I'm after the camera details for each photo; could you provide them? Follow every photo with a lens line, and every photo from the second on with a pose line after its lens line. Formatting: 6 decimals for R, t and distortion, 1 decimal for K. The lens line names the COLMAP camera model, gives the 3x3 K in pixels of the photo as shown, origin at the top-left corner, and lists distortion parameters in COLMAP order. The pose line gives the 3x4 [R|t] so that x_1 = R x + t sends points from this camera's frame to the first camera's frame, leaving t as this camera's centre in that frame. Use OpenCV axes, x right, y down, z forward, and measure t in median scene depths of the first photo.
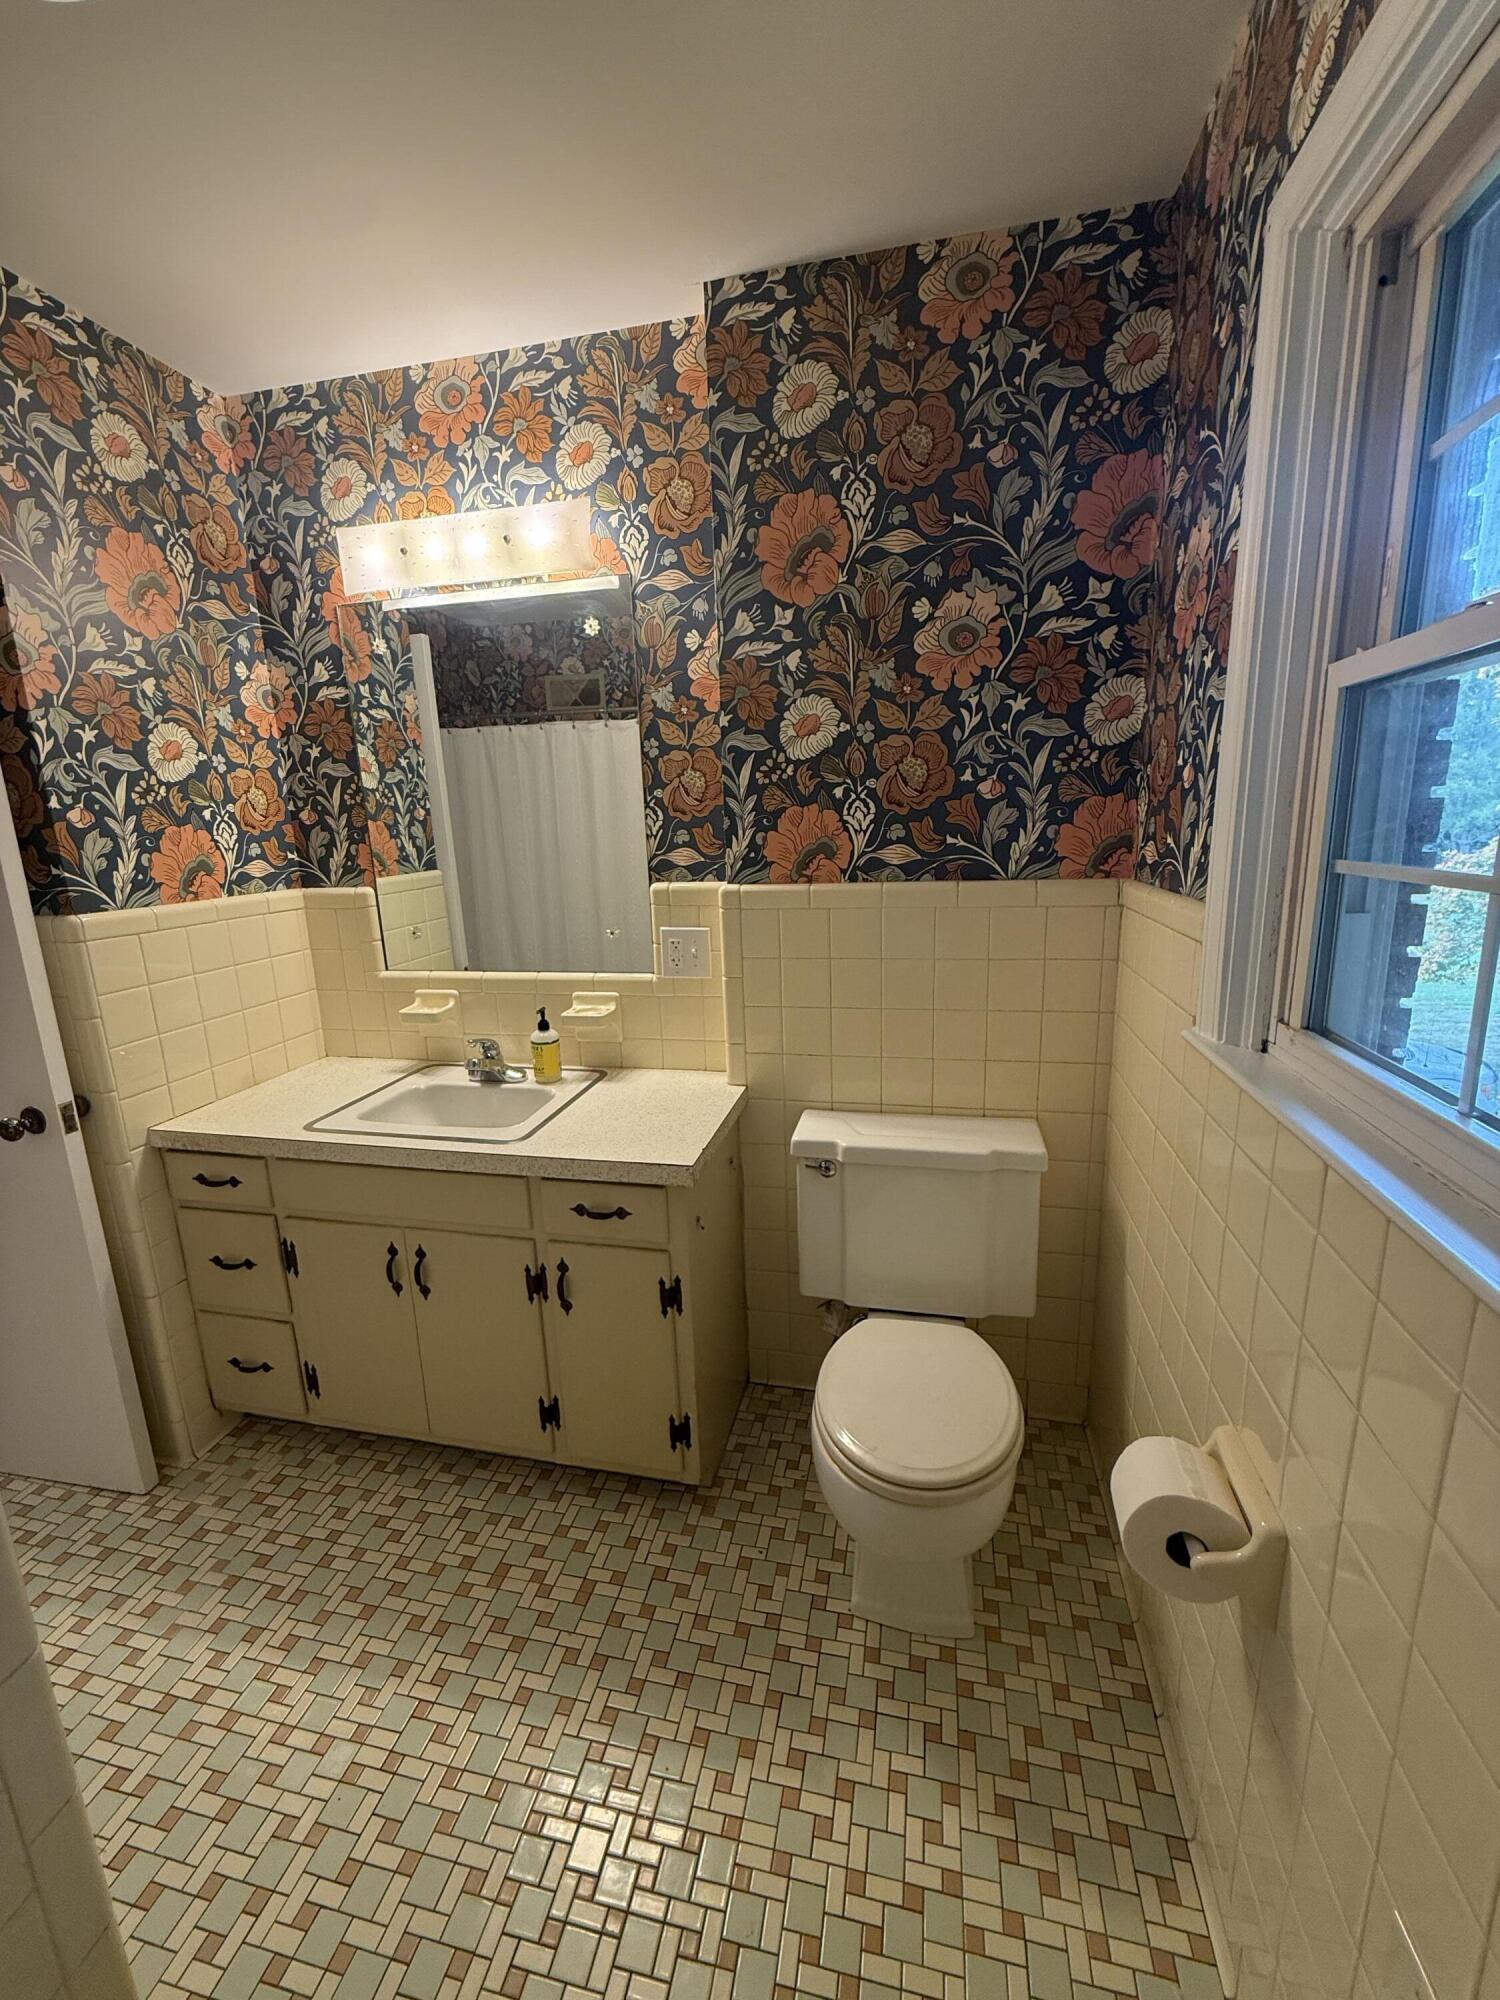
lens RADIAL K [[794.7, 0, 746.9], [0, 794.7, 991.6], [0, 0, 1]] dist [0.000897, 0.000235]
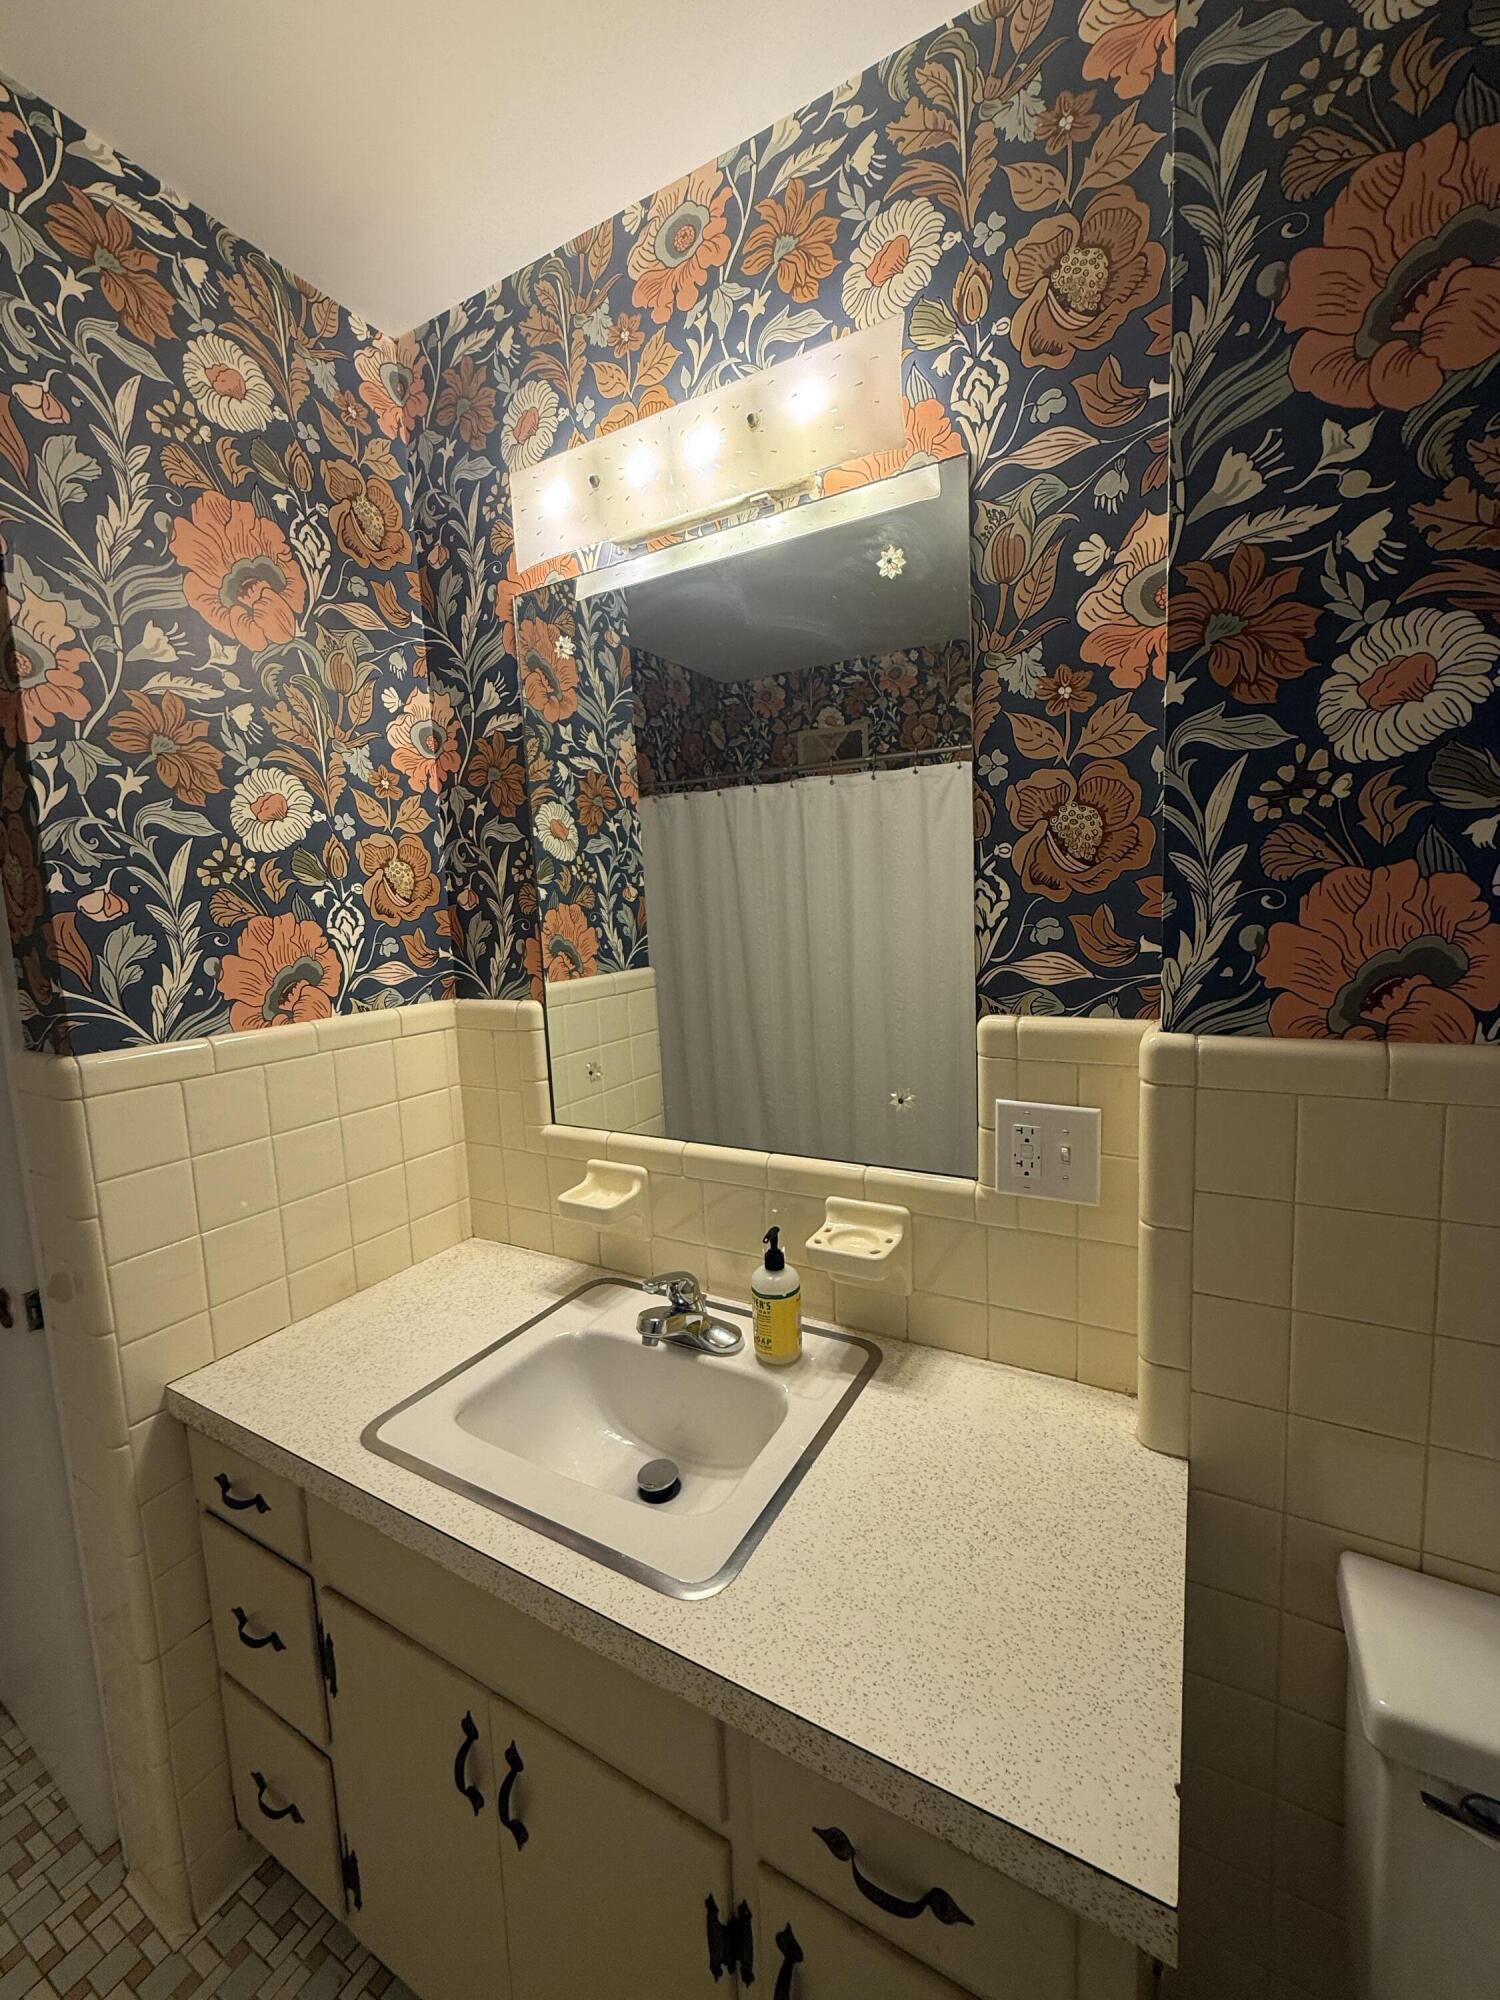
lens RADIAL K [[795.1, 0, 749.1], [0, 795.1, 994.1], [0, 0, 1]] dist [0.000180, -0.000092]
pose [[0.957580, 0.024678, -0.287110, -0.125641], [-0.050802, 0.995178, -0.083899, -0.105604], [0.283655, 0.094926, 0.954216, 0.475203]]
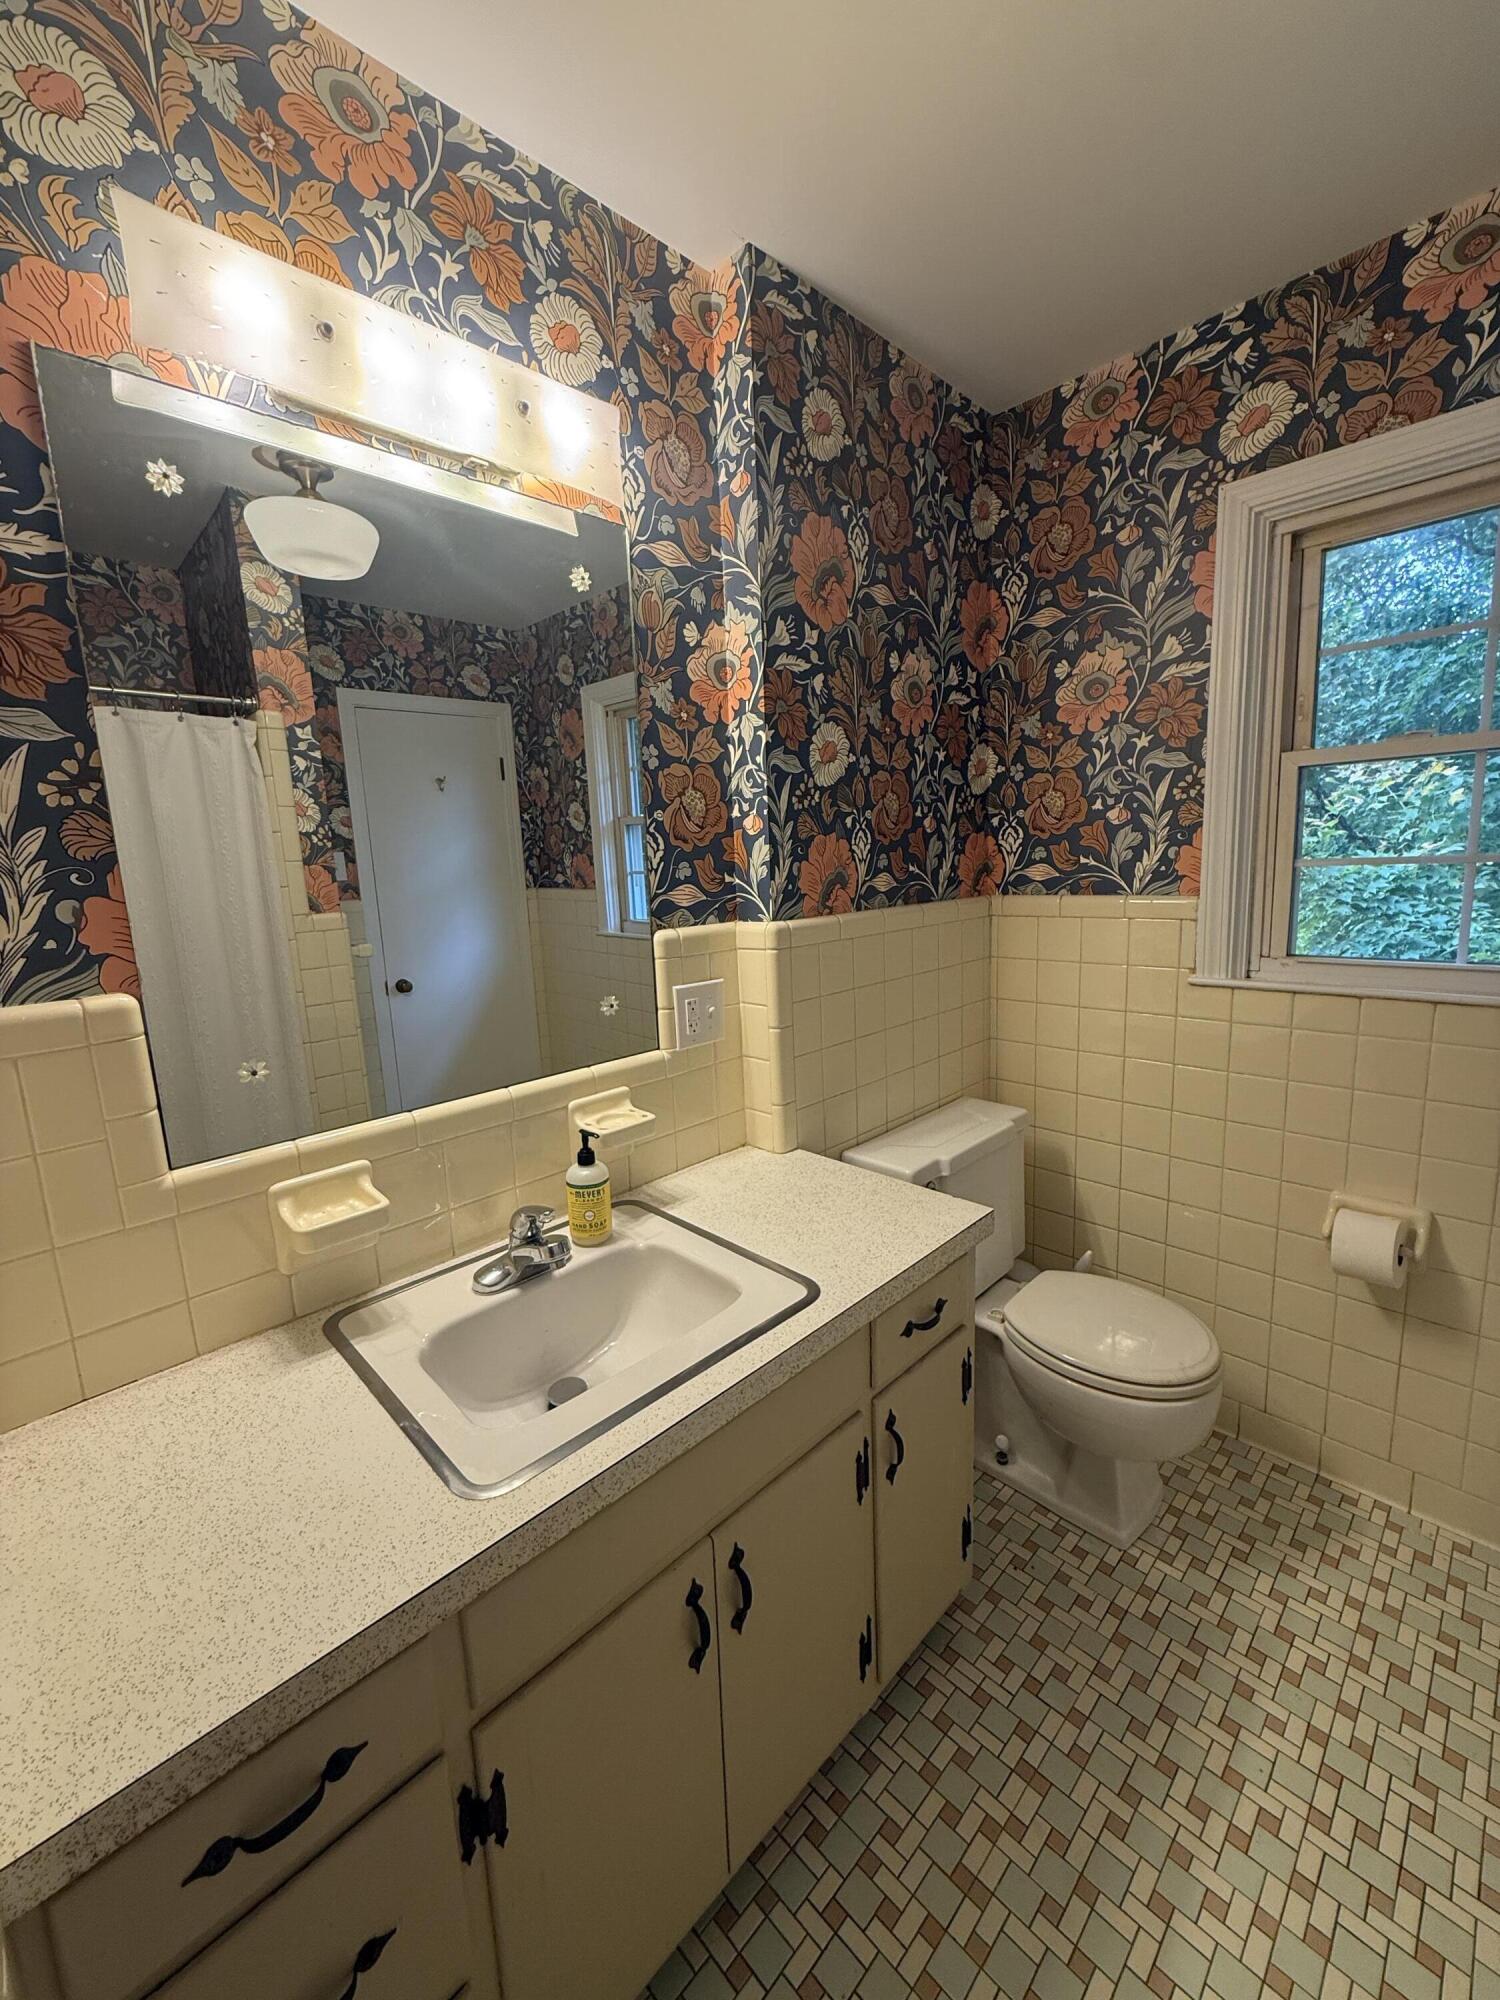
lens RADIAL K [[804.6, 0, 757.9], [0, 804.6, 984.6], [0, 0, 1]] dist [0.000567, 0.000277]
pose [[0.536346, -0.125784, 0.834572, -0.775089], [0.196103, 0.980343, 0.021727, -0.090496], [-0.820900, 0.152009, 0.550470, 0.541316]]
